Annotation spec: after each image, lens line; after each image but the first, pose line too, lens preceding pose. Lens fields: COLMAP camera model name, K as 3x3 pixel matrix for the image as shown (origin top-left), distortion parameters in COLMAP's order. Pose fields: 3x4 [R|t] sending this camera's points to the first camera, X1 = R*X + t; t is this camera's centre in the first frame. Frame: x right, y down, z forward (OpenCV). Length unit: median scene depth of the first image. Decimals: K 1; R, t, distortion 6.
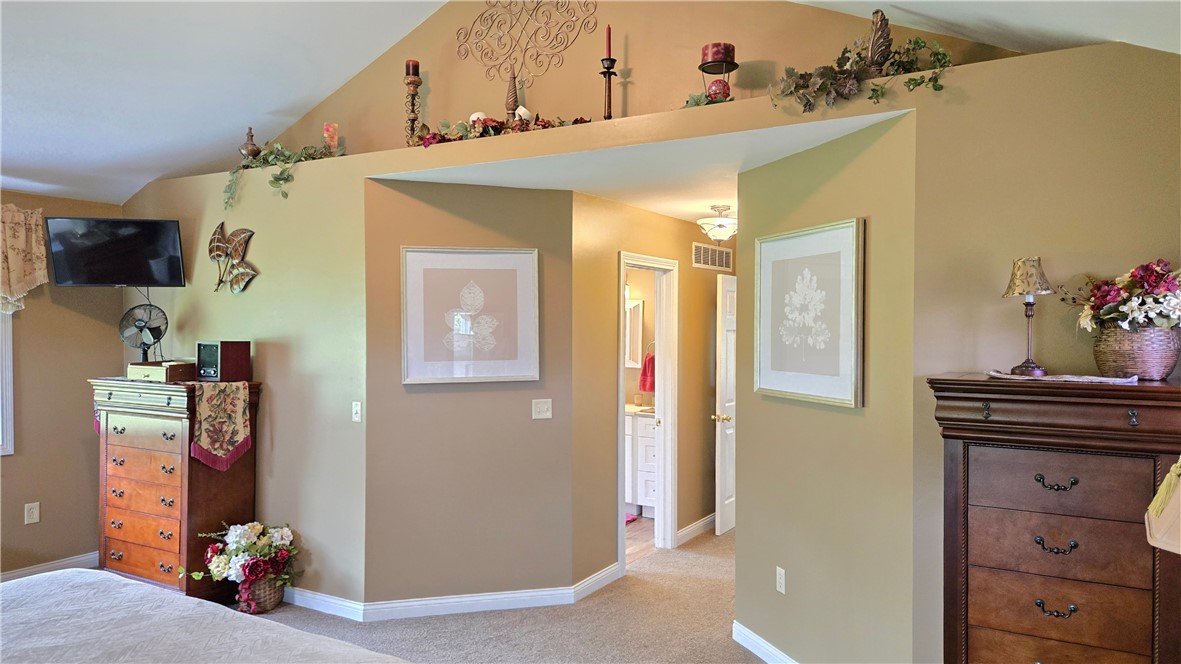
lens RADIAL K [[790.2, 0, 607.2], [0, 790.2, 343.4], [0, 0, 1]] dist [0.065825, -0.047189]
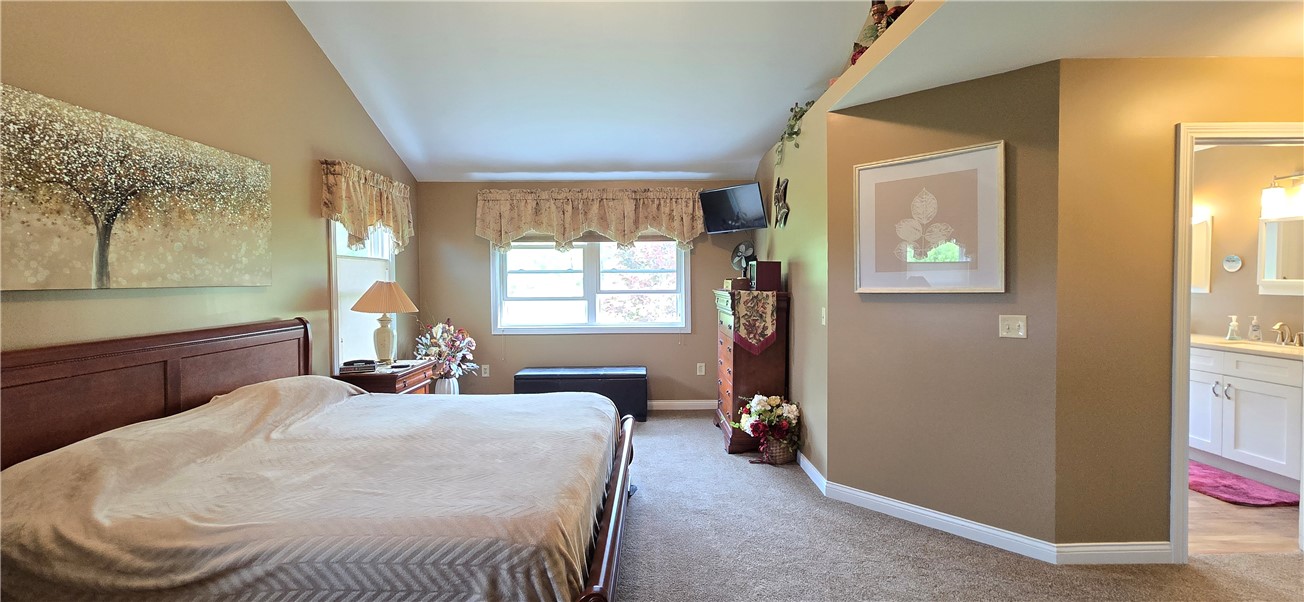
lens RADIAL K [[536.4, 0, 653.8], [0, 536.4, 293.3], [0, 0, 1]] dist [-0.000506, 0.000252]
pose [[0.512185, 0.011763, -0.858794, 0.226025], [-0.005052, 0.999930, 0.010683, 0.043669], [0.858860, -0.001133, 0.512209, 0.372388]]
